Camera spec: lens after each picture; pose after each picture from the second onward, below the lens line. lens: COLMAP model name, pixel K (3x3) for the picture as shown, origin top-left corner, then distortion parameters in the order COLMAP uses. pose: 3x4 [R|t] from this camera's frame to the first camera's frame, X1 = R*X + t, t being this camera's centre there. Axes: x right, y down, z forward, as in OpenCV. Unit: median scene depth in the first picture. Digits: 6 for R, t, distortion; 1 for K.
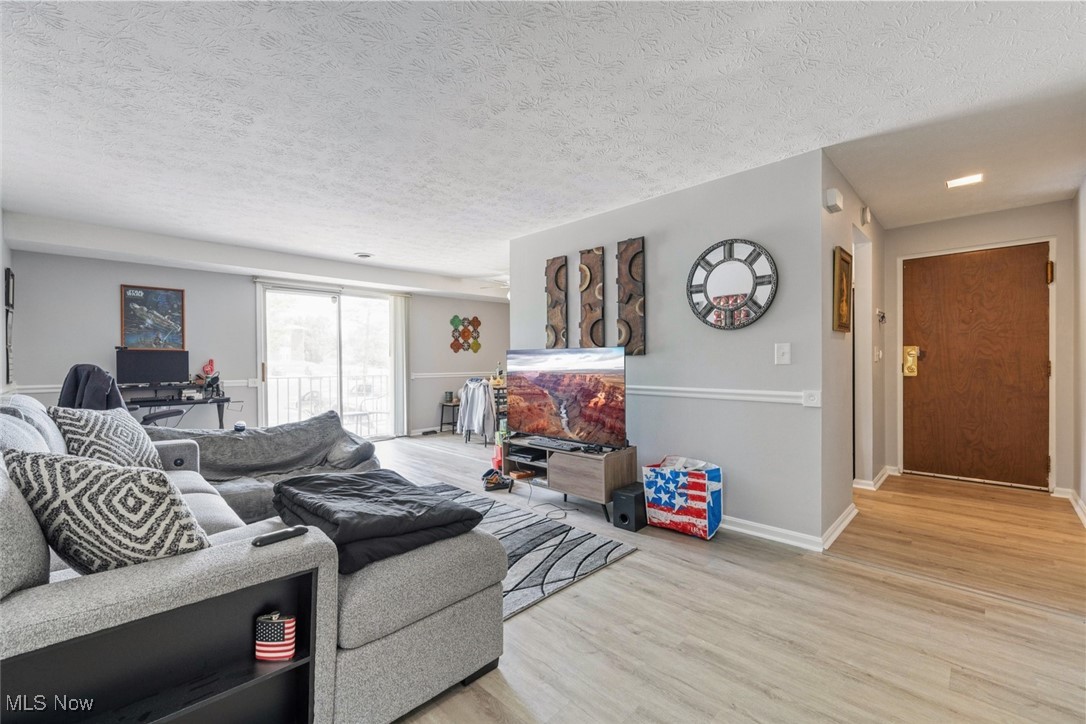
lens RADIAL K [[454.0, 0, 541.6], [0, 454.0, 355.5], [0, 0, 1]] dist [0.000281, -0.000134]
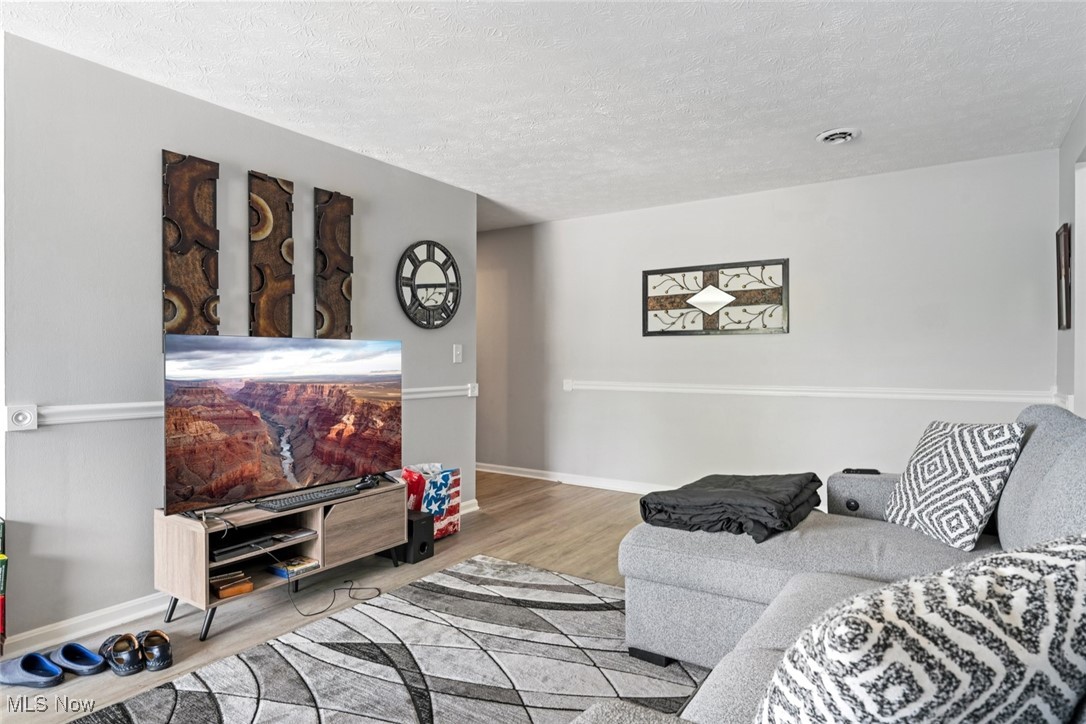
lens RADIAL K [[617.6, 0, 541.9], [0, 617.6, 365.7], [0, 0, 1]] dist [-0.002996, -0.000979]
pose [[-0.196635, -0.009746, 0.980428, -0.845863], [-0.012218, 0.999897, 0.007489, 0.009149], [-0.980401, -0.010506, -0.196734, 0.873538]]
